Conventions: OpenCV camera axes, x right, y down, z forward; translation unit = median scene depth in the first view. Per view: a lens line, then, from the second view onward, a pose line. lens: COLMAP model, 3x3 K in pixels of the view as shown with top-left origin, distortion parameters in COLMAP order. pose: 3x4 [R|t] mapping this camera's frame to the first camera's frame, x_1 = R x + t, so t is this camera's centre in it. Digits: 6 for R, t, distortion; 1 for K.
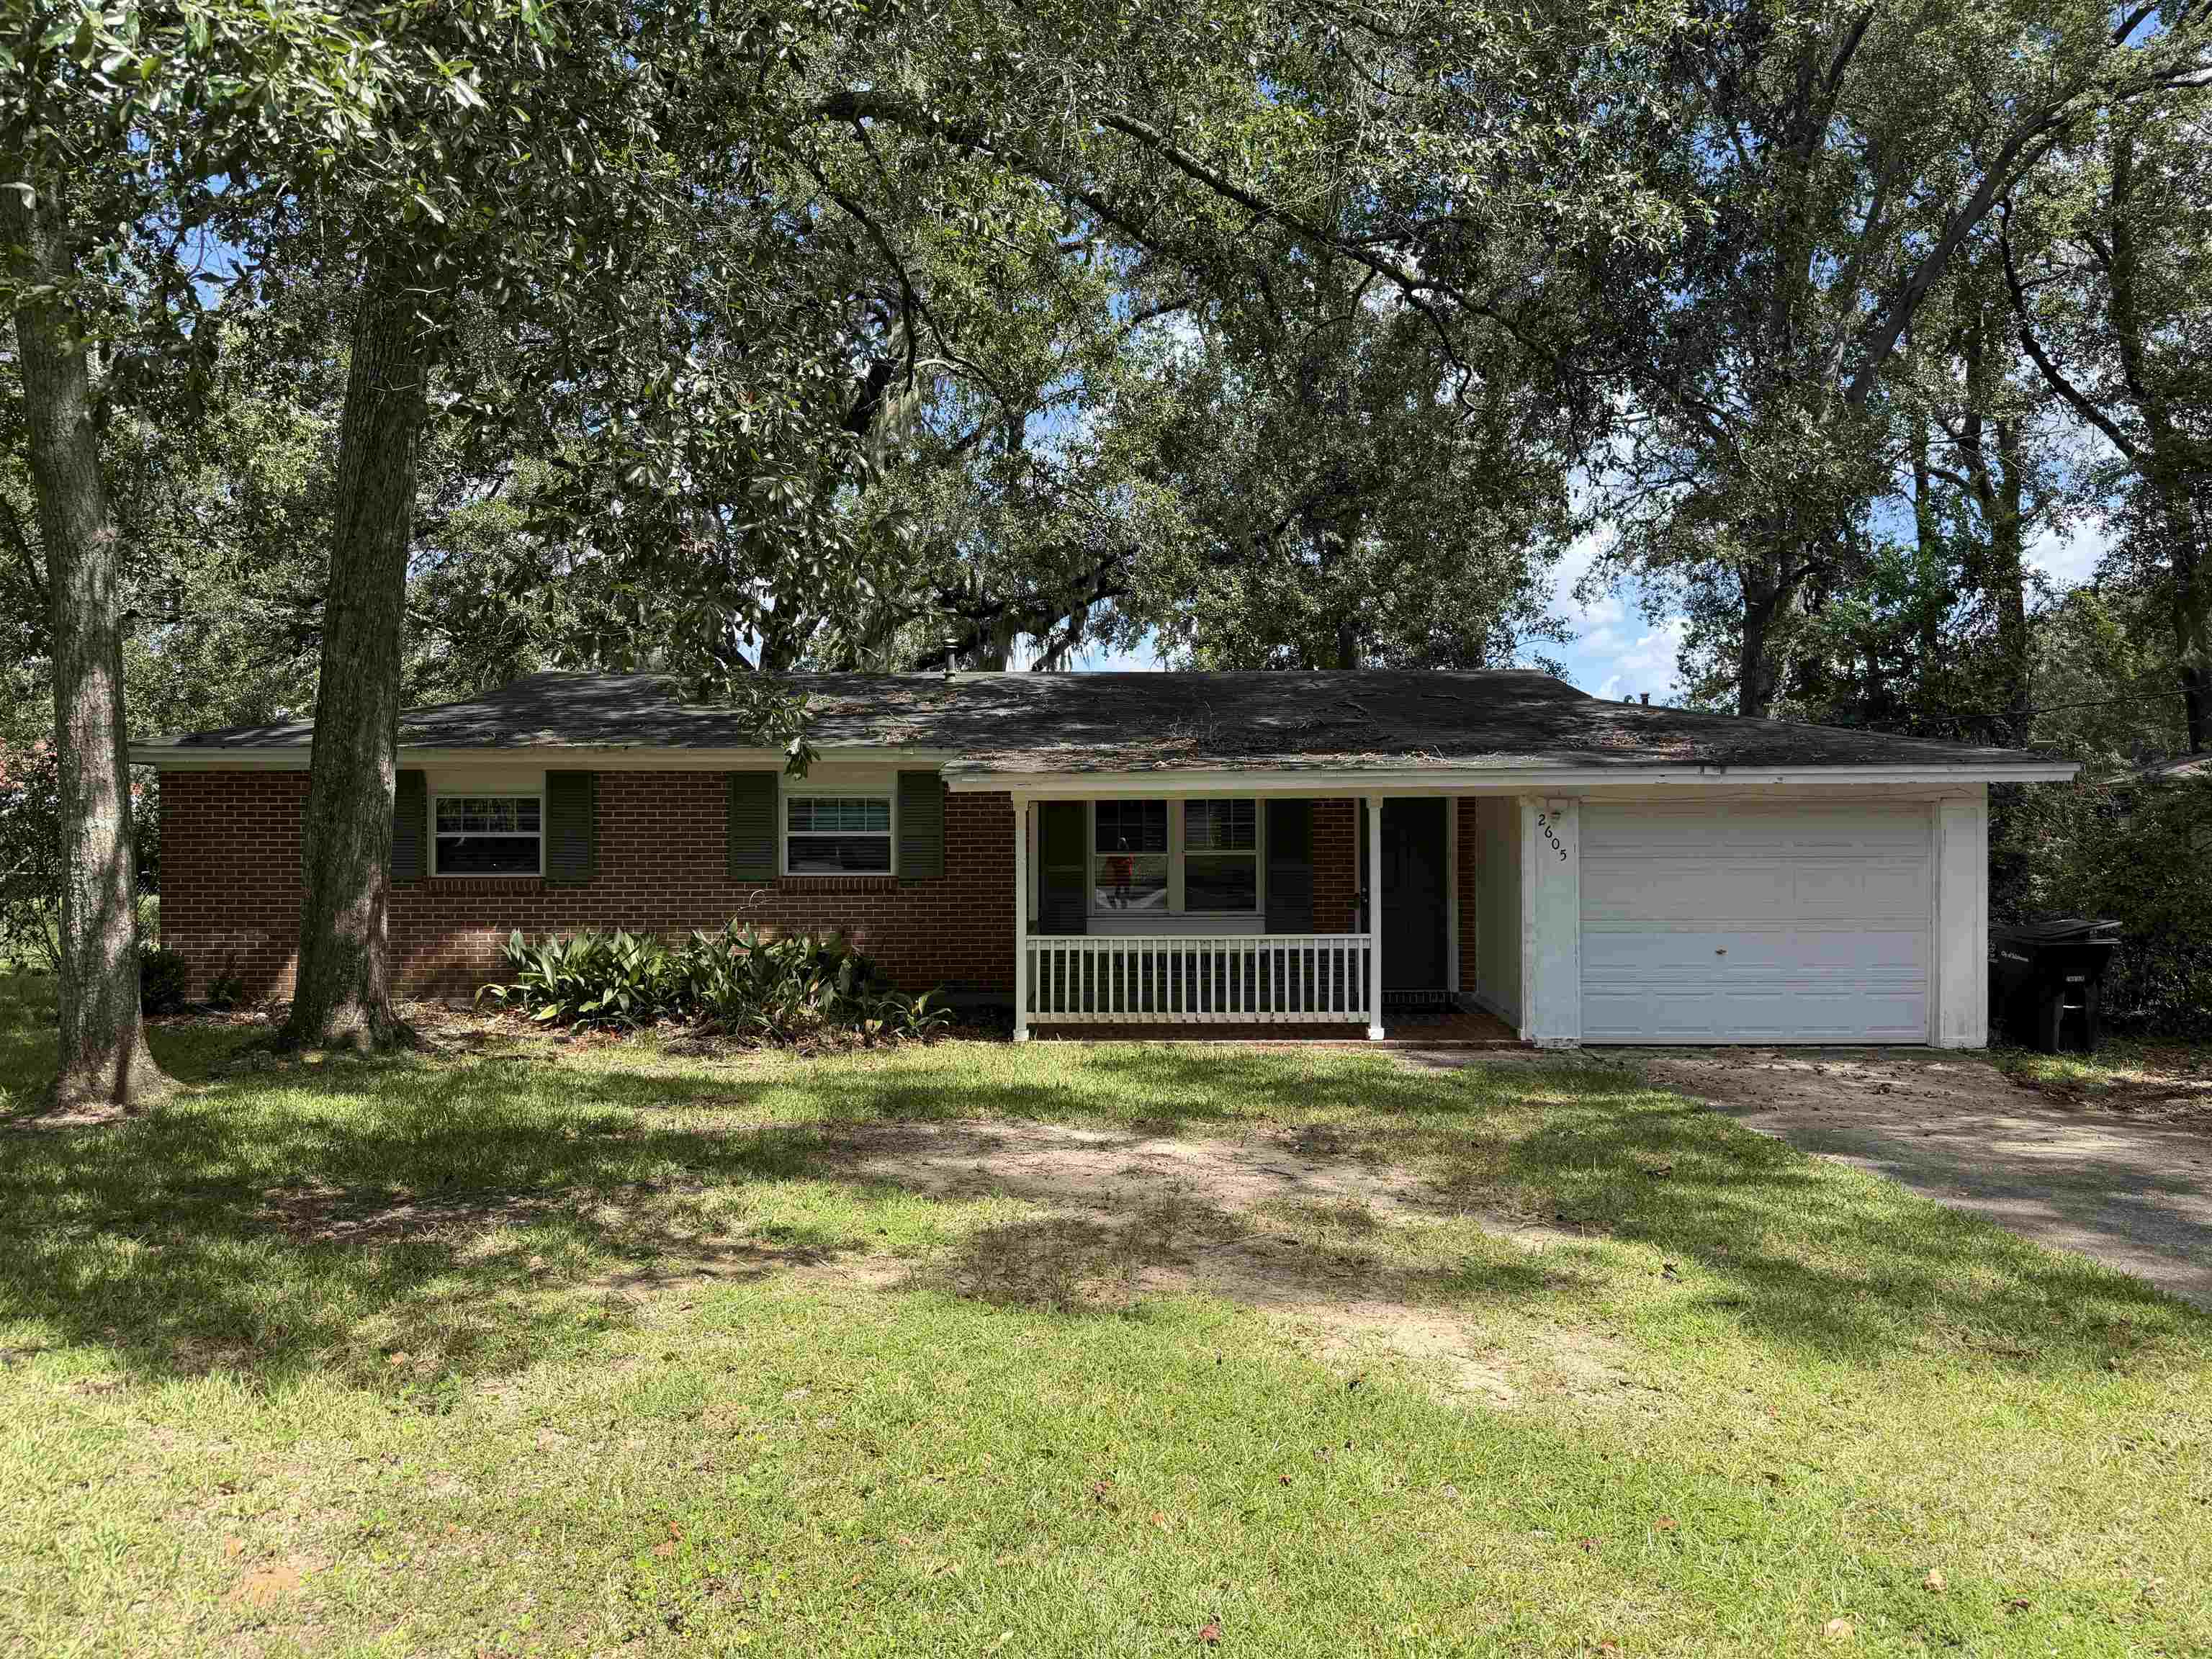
lens RADIAL K [[1555.9, 0, 1100.3], [0, 1555.9, 832.0], [0, 0, 1]] dist [0.040364, -0.045227]
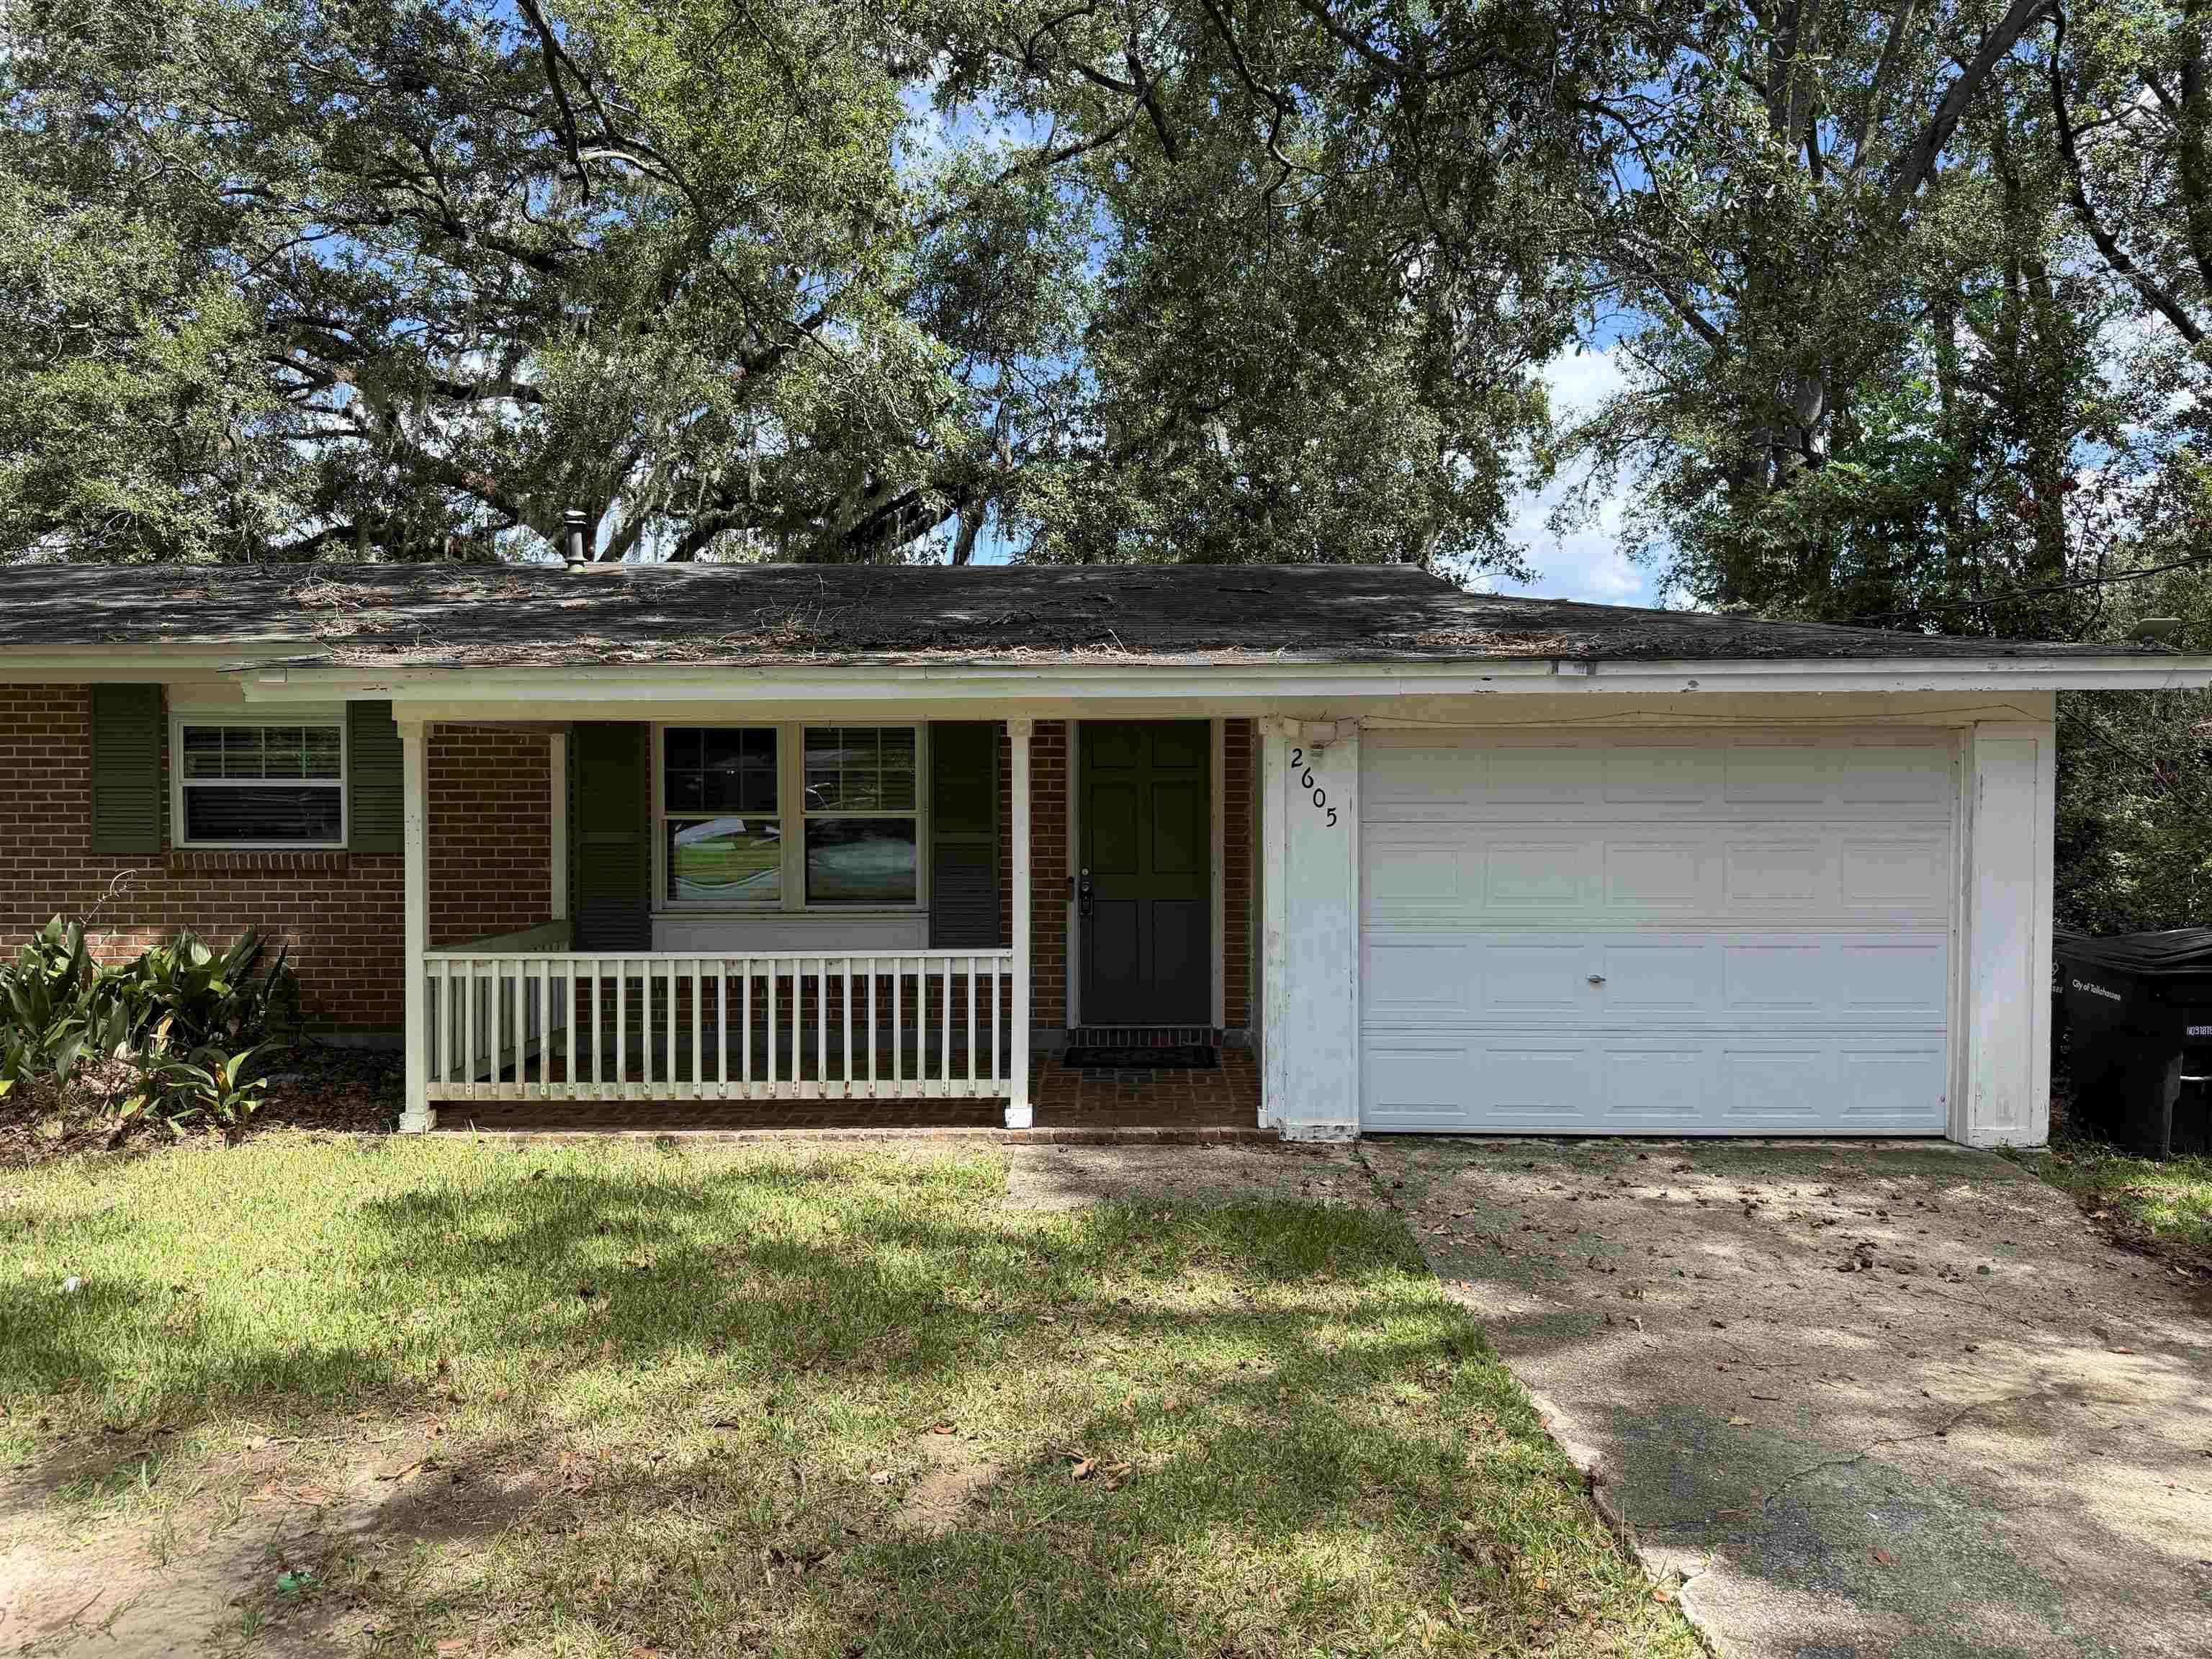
lens RADIAL K [[1555.9, 0, 1111.8], [0, 1555.9, 823.4], [0, 0, 1]] dist [0.040364, -0.045227]
pose [[0.999968, 0.000361, -0.008003, 0.216772], [-0.000150, 0.999653, 0.026346, 0.001781], [0.008010, -0.026344, 0.999621, 0.407794]]
